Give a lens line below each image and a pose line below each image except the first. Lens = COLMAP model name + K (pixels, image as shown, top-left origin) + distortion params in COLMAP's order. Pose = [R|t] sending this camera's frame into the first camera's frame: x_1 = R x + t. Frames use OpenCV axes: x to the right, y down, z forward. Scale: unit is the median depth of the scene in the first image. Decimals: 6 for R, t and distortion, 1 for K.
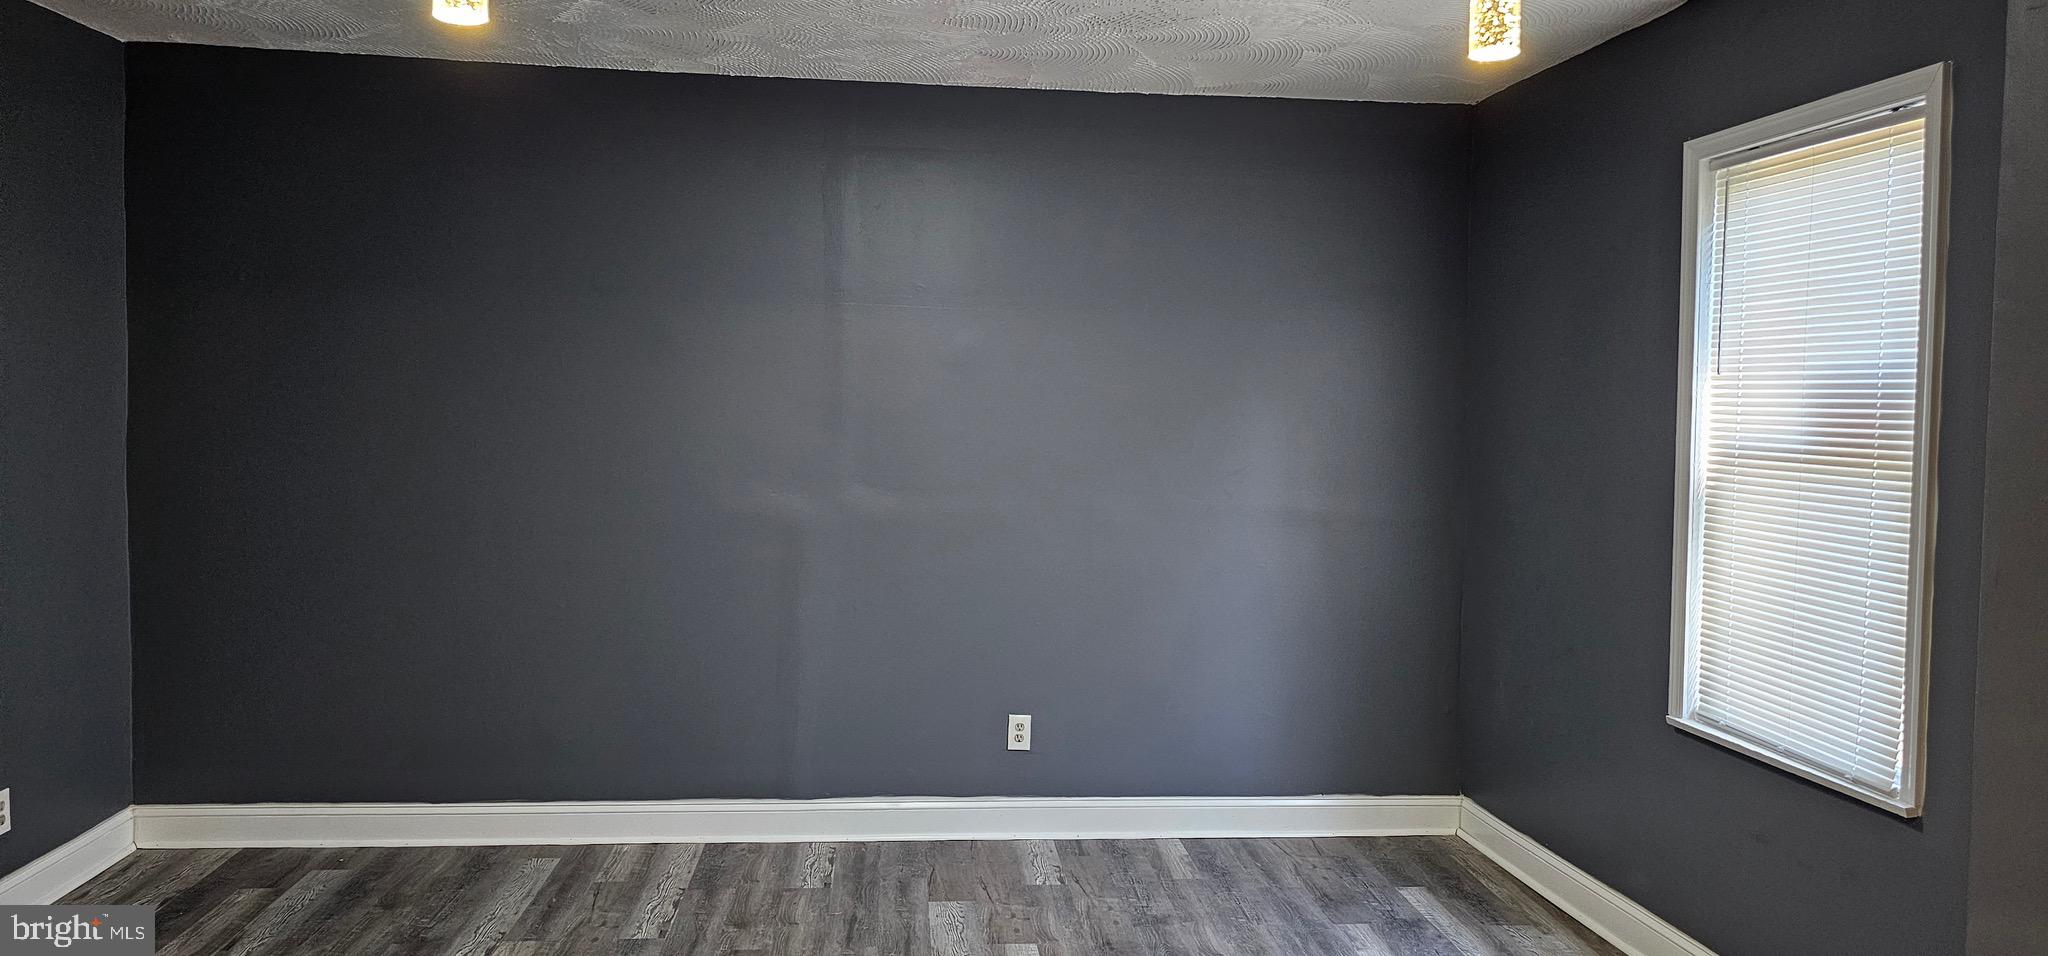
lens RADIAL K [[1376.9, 0, 992.4], [0, 1376.9, 472.3], [0, 0, 1]] dist [0.083885, -0.077193]
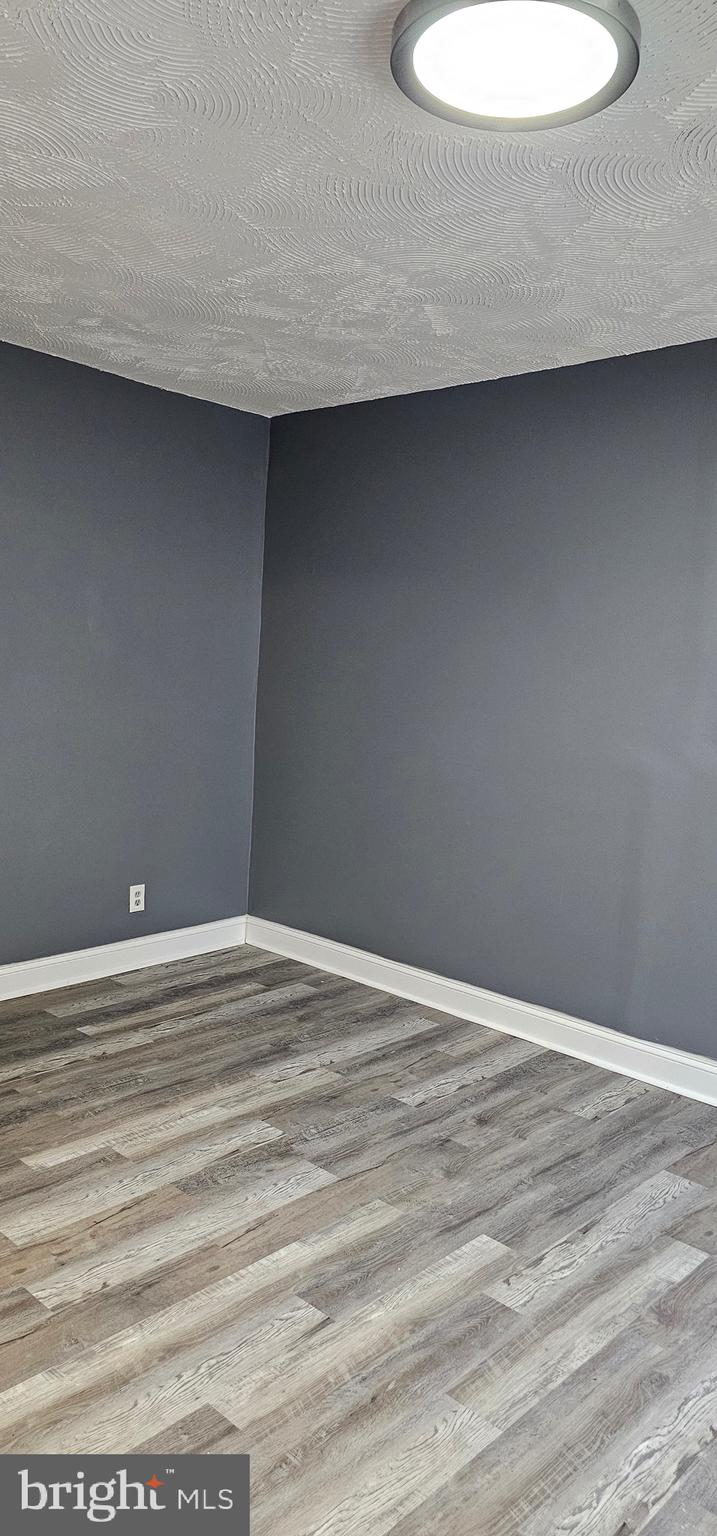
lens RADIAL K [[1032.7, 0, 355.8], [0, 1032.7, 766.5], [0, 0, 1]] dist [0.083885, -0.077193]
pose [[0.672922, 0.088834, -0.734360, 0.315159], [-0.076764, 0.995789, 0.050116, 0.006660], [0.735719, 0.022648, 0.676908, 0.325967]]
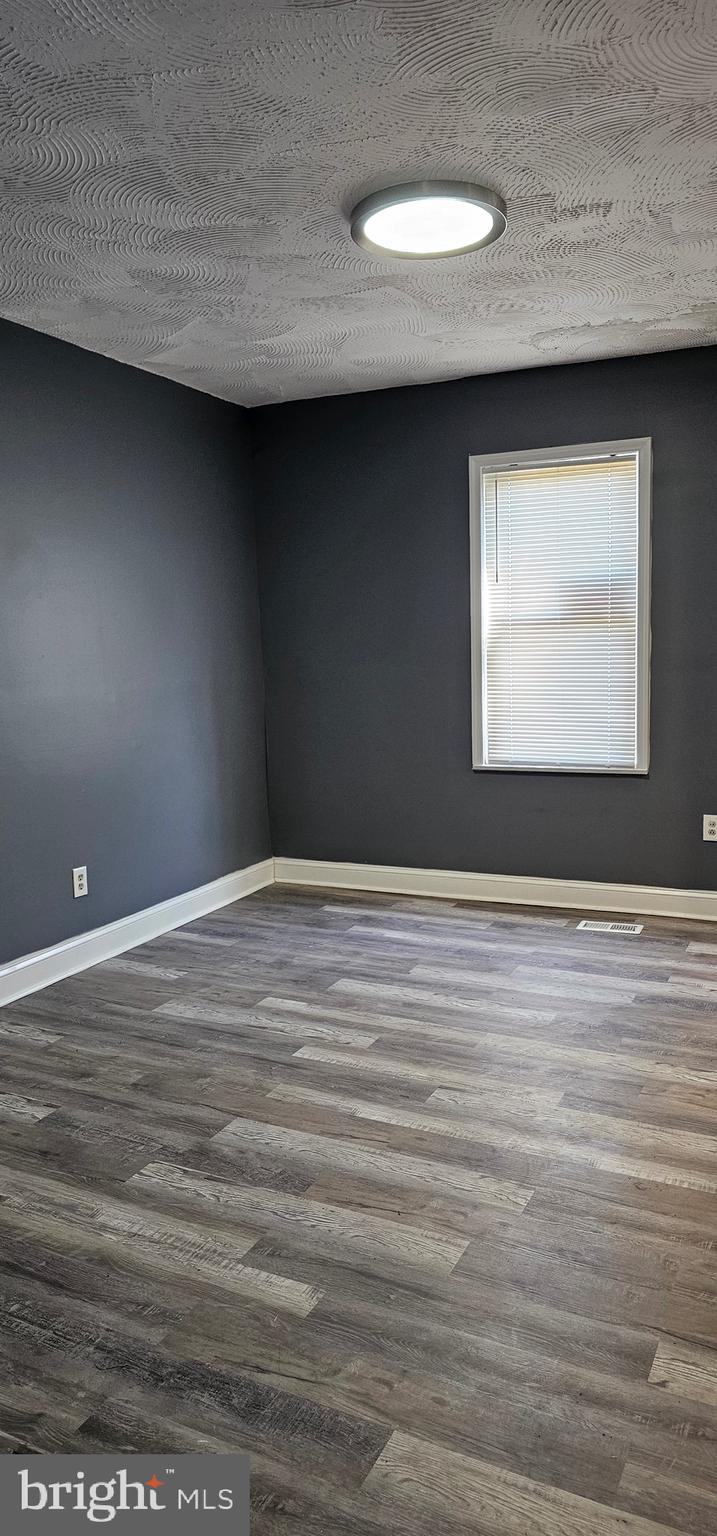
lens RADIAL K [[1032.7, 0, 350.3], [0, 1032.7, 774.2], [0, 0, 1]] dist [0.083885, -0.077193]
pose [[0.506553, -0.141006, 0.850601, -0.692757], [0.076055, 0.989998, 0.118822, 0.004873], [-0.858848, 0.004503, 0.512211, 0.363070]]
